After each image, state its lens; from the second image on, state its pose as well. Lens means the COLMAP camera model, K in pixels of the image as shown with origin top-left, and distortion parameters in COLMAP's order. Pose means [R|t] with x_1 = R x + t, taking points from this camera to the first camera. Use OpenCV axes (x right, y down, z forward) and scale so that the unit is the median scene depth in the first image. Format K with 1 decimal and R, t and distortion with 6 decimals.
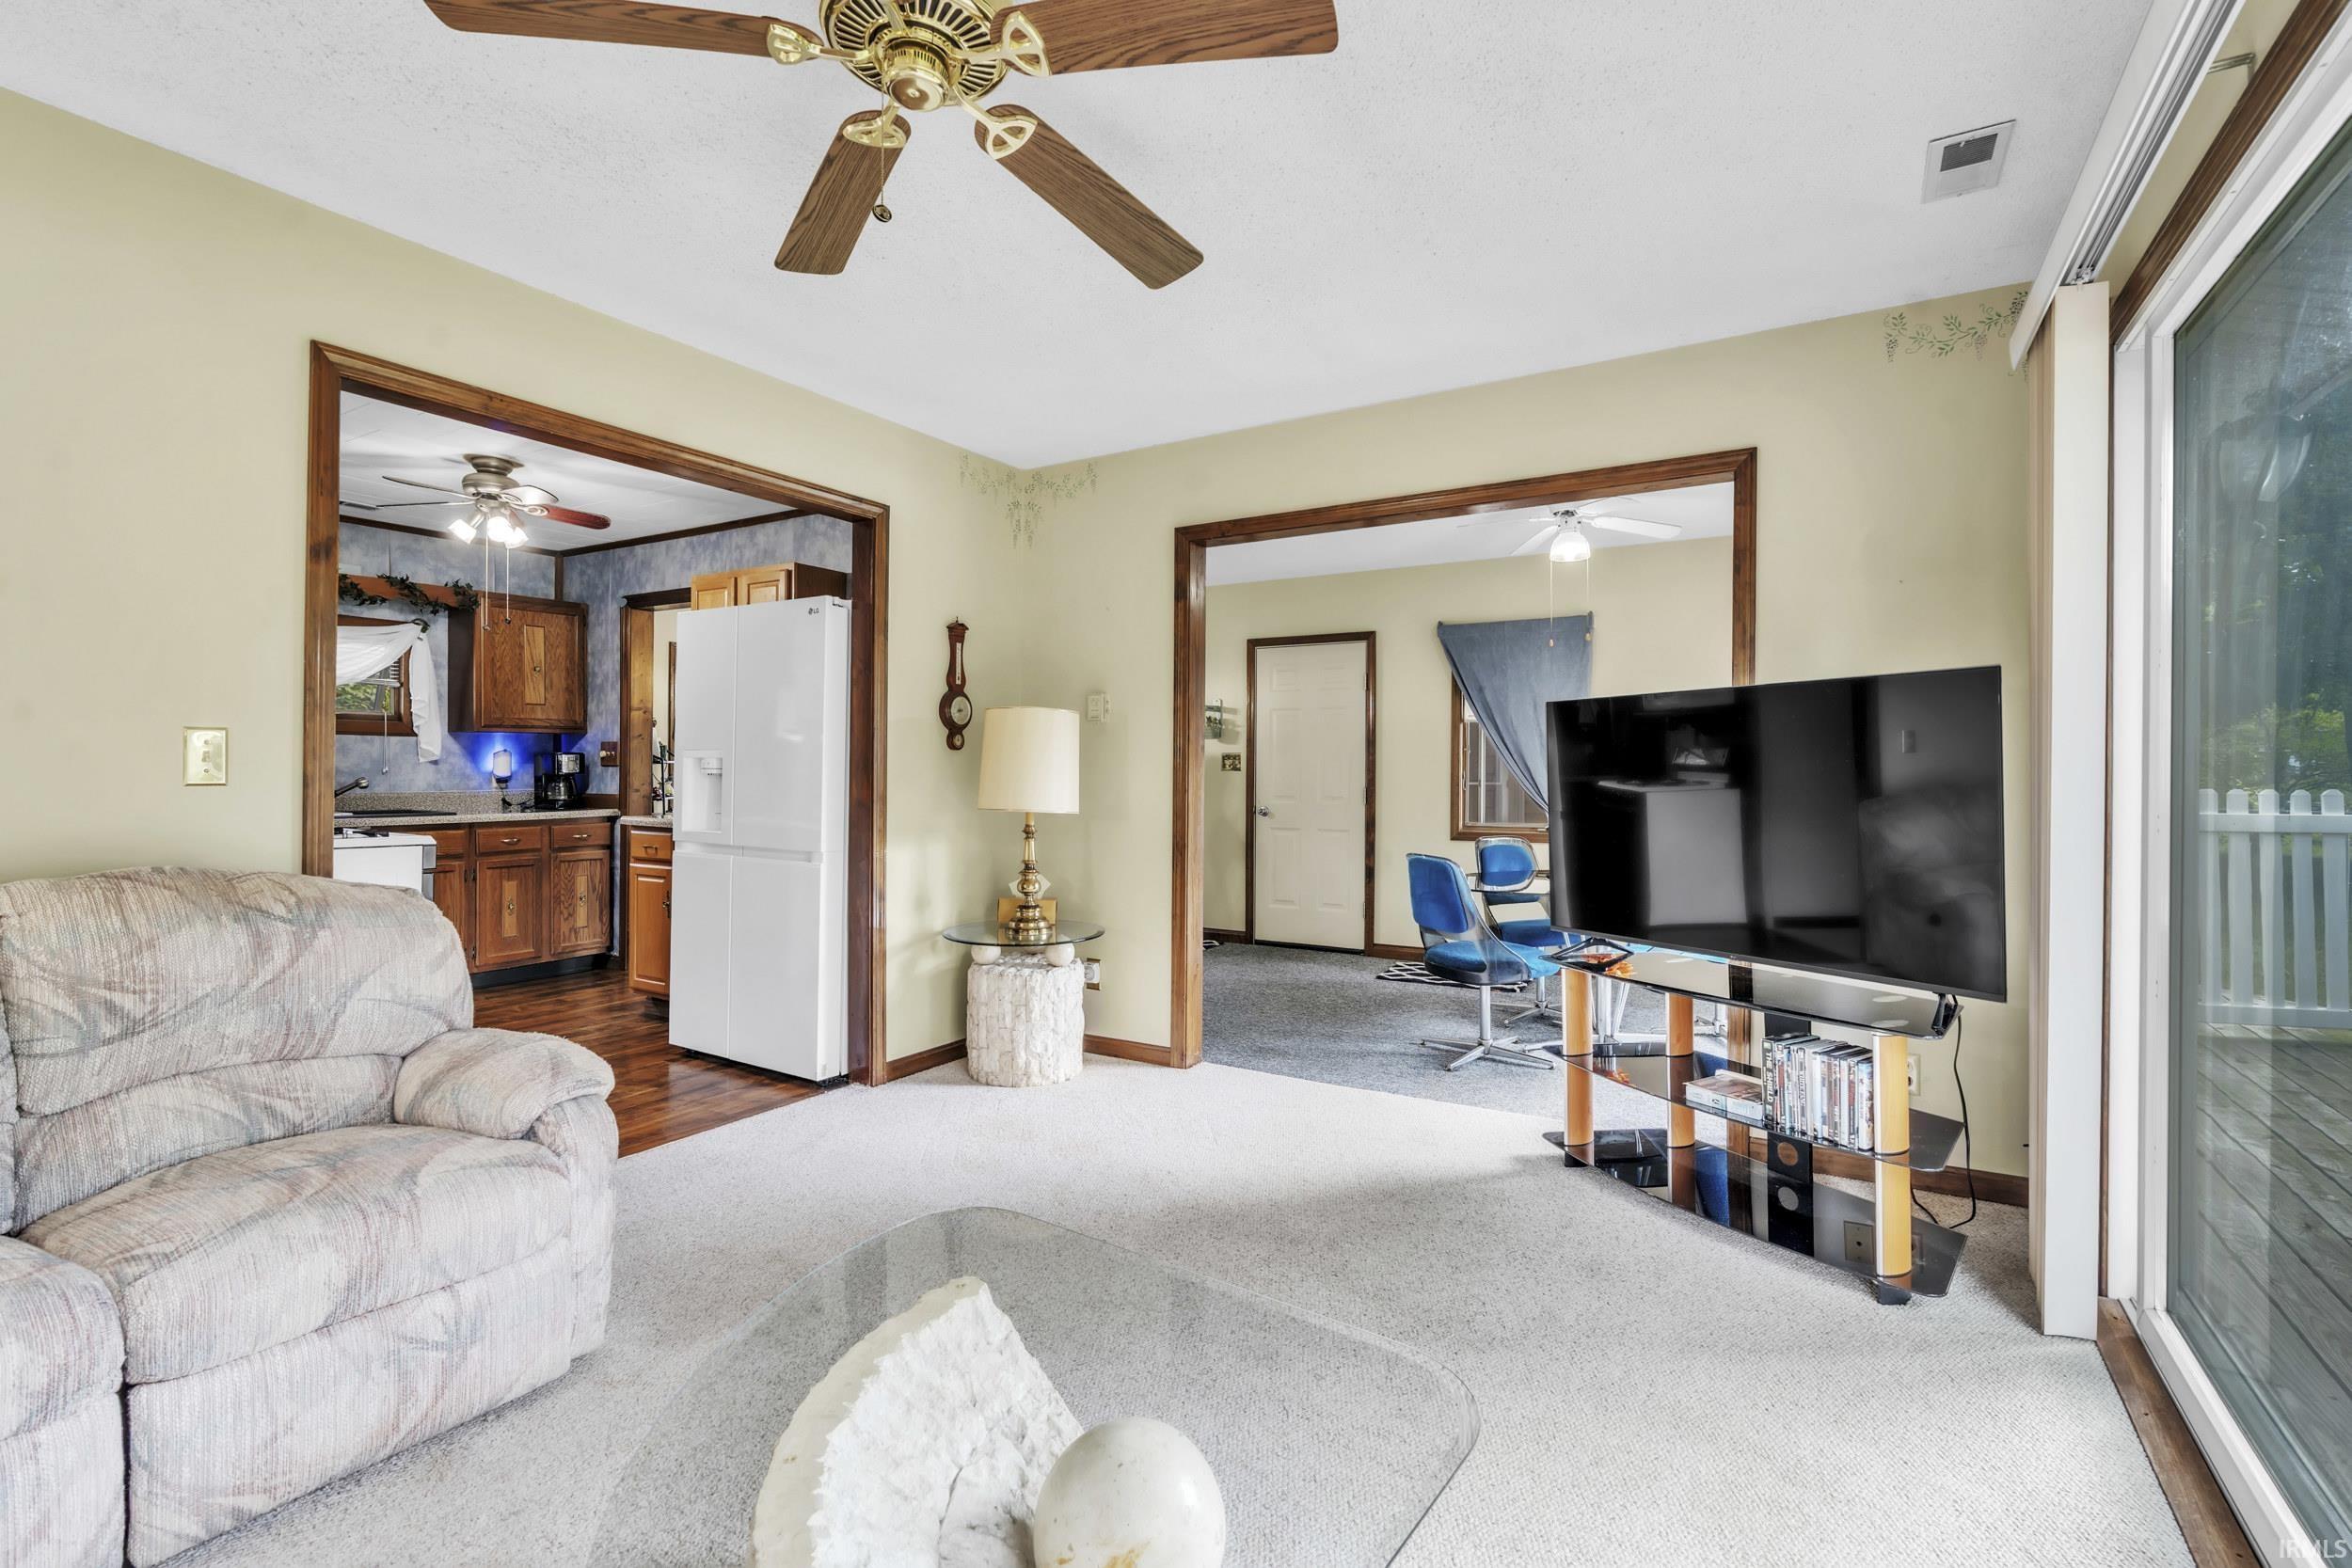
lens RADIAL K [[1065.8, 0, 1170.1], [0, 1065.8, 772.6], [0, 0, 1]] dist [-0.001654, -0.000039]
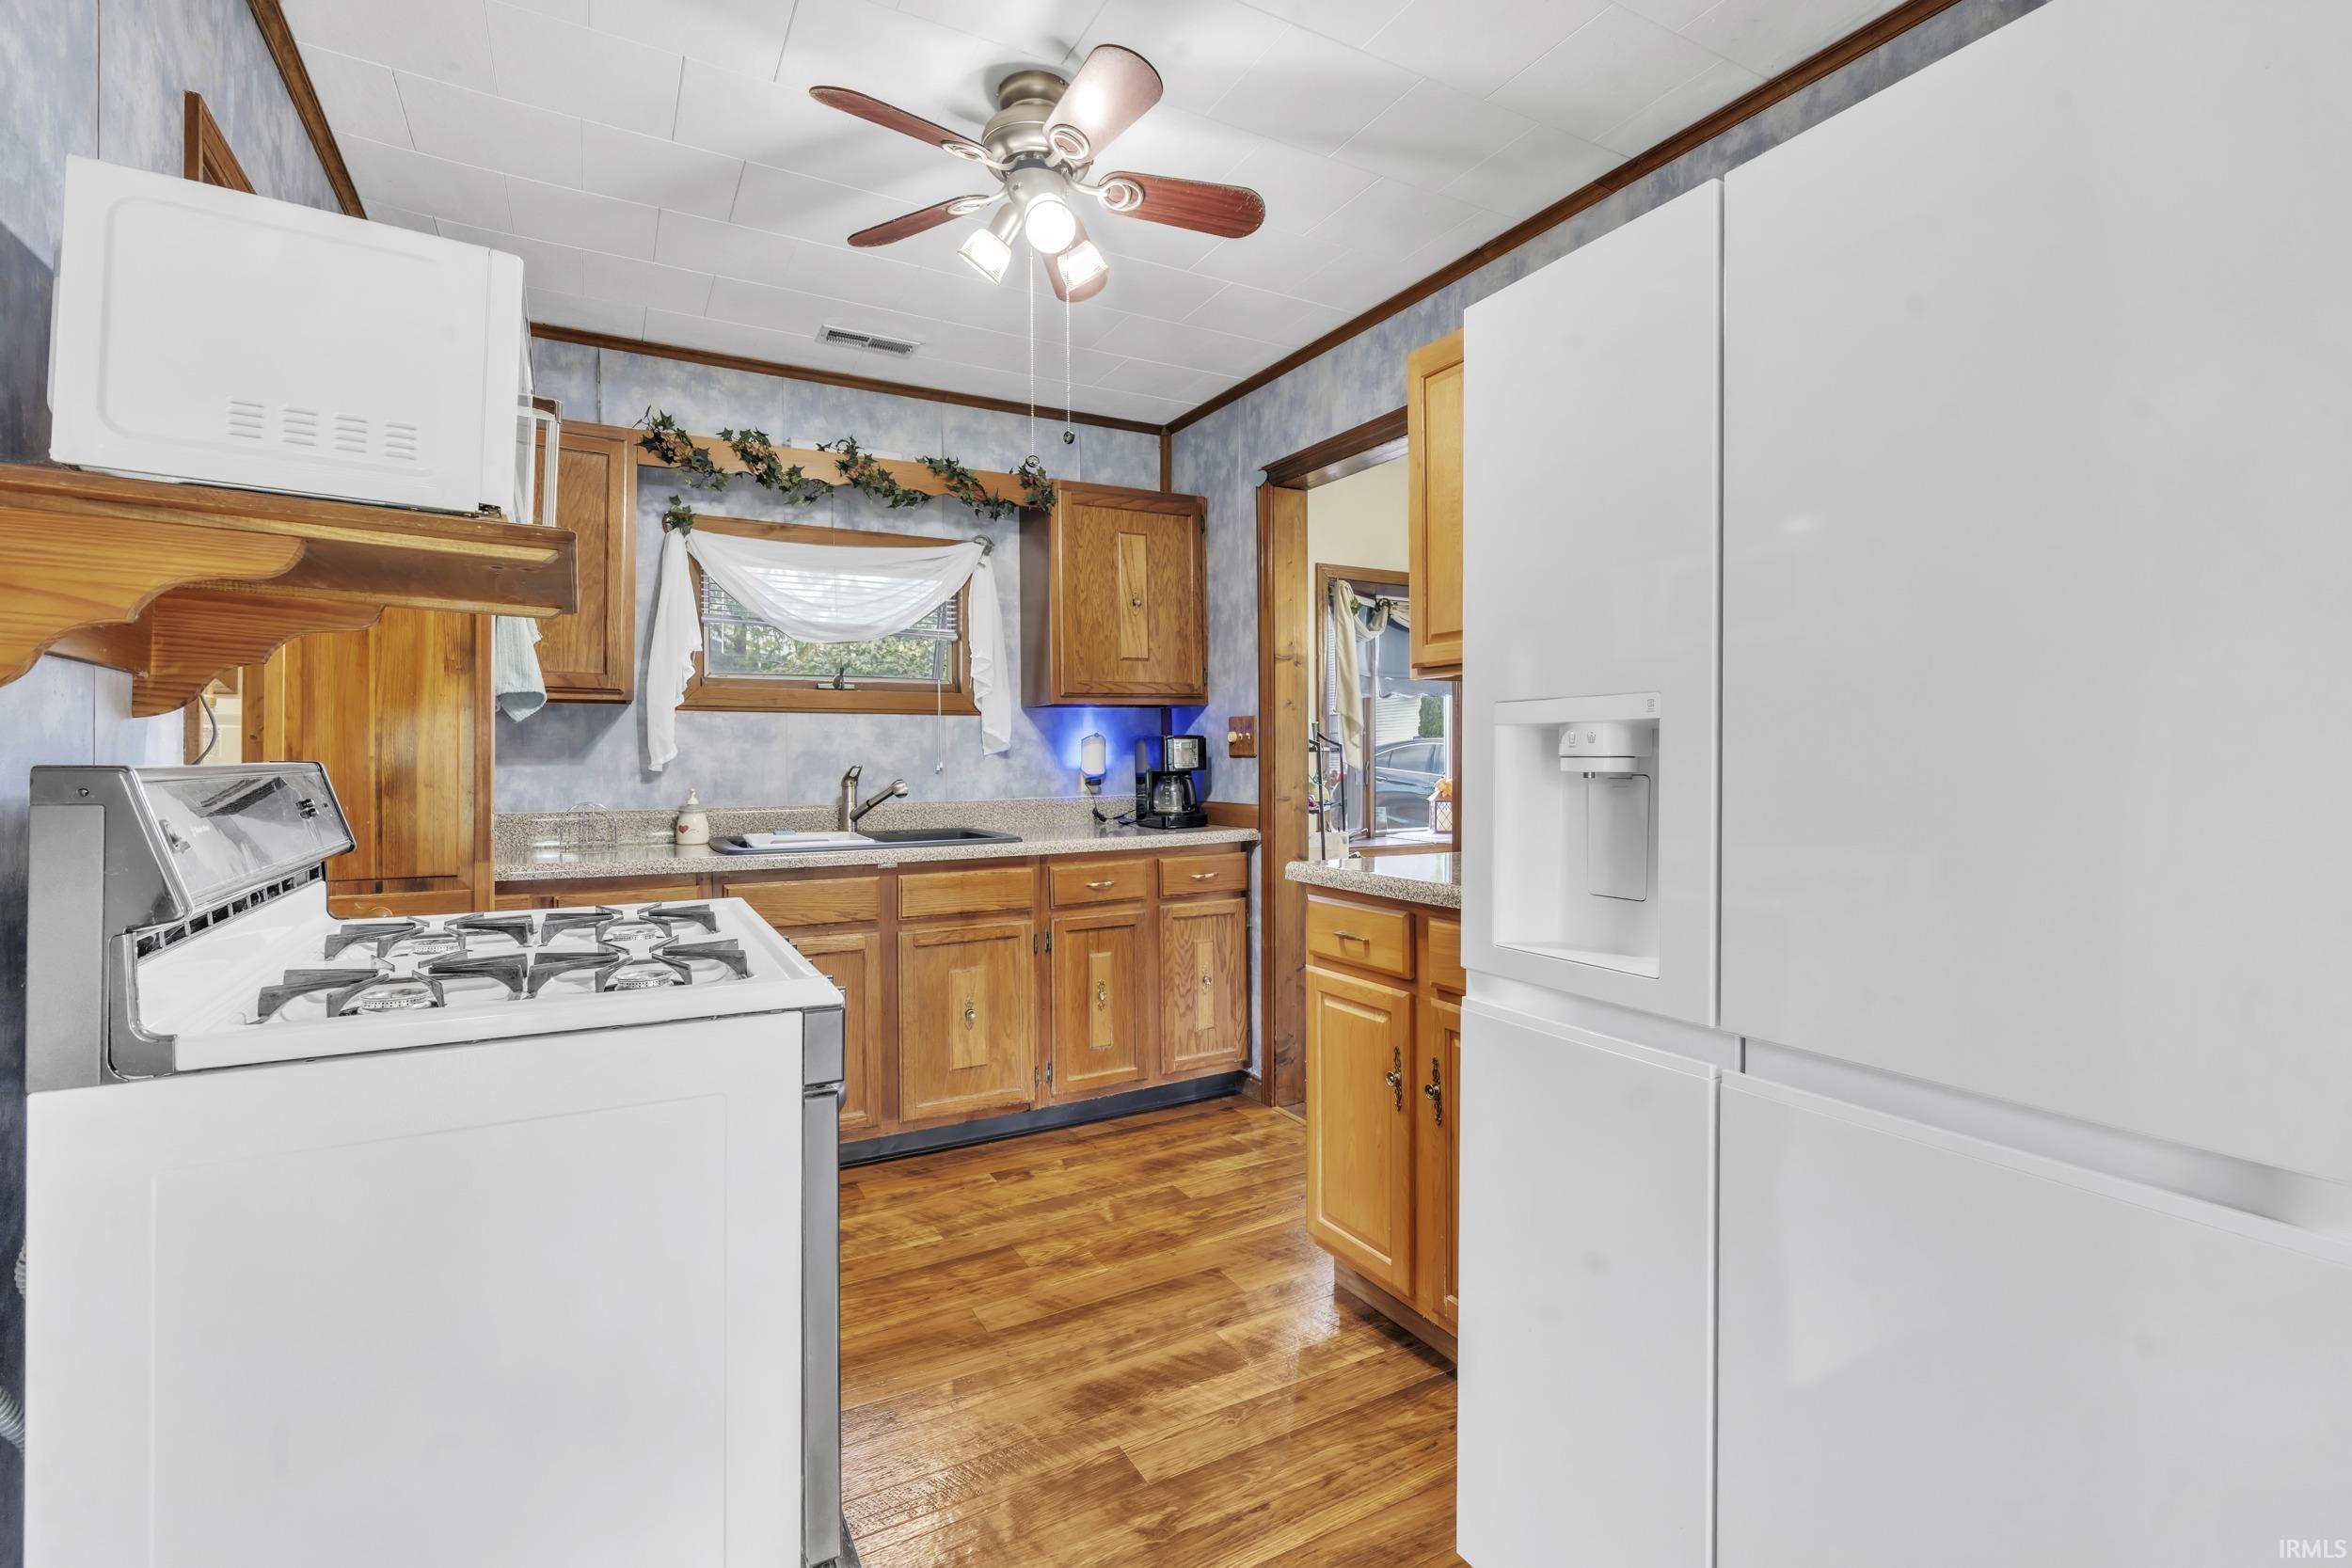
lens RADIAL K [[1073.9, 0, 1182.5], [0, 1073.9, 754.8], [0, 0, 1]] dist [-0.000762, 0.000075]
pose [[0.874812, -0.013339, -0.484279, -0.268127], [0.011040, 0.999910, -0.007597, -0.003233], [0.484336, 0.001300, 0.874881, 0.463716]]
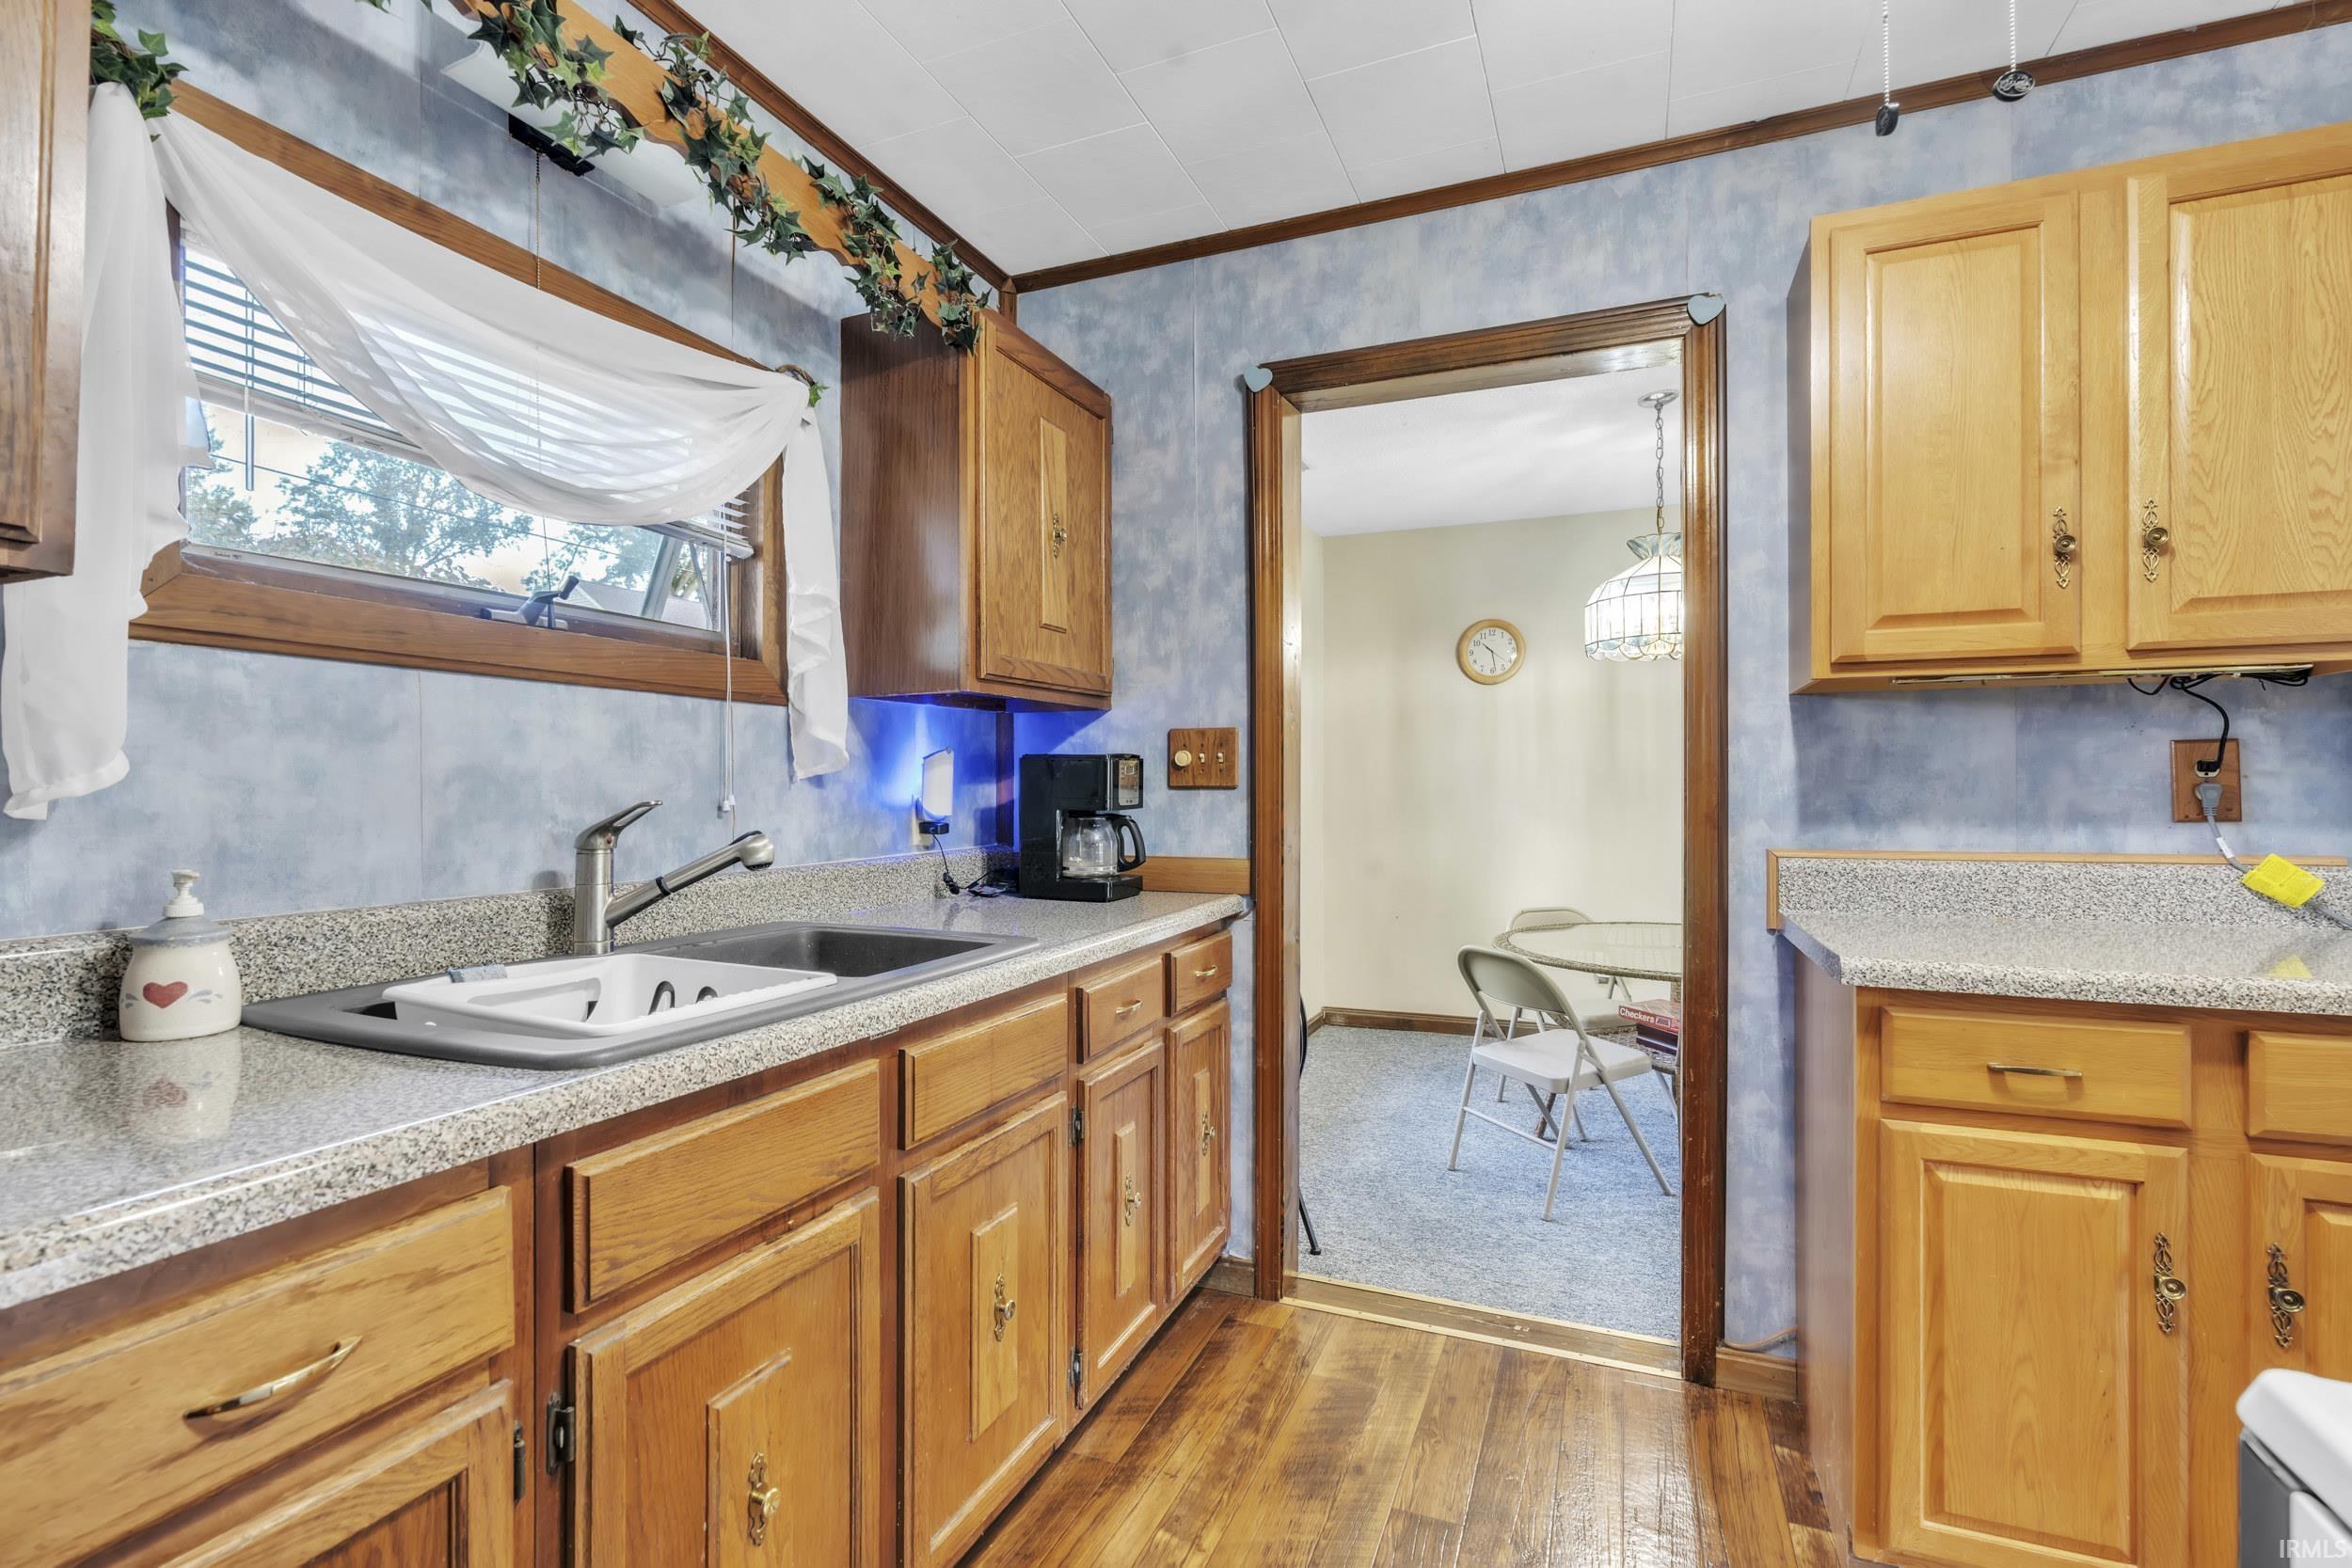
lens RADIAL K [[1066.7, 0, 1182.4], [0, 1066.7, 787.3], [0, 0, 1]] dist [-0.001841, -0.000047]
pose [[0.986596, -0.006534, 0.163052, -0.612893], [0.007233, 0.999967, -0.003691, -0.005184], [-0.163023, 0.004821, 0.986611, 0.613108]]
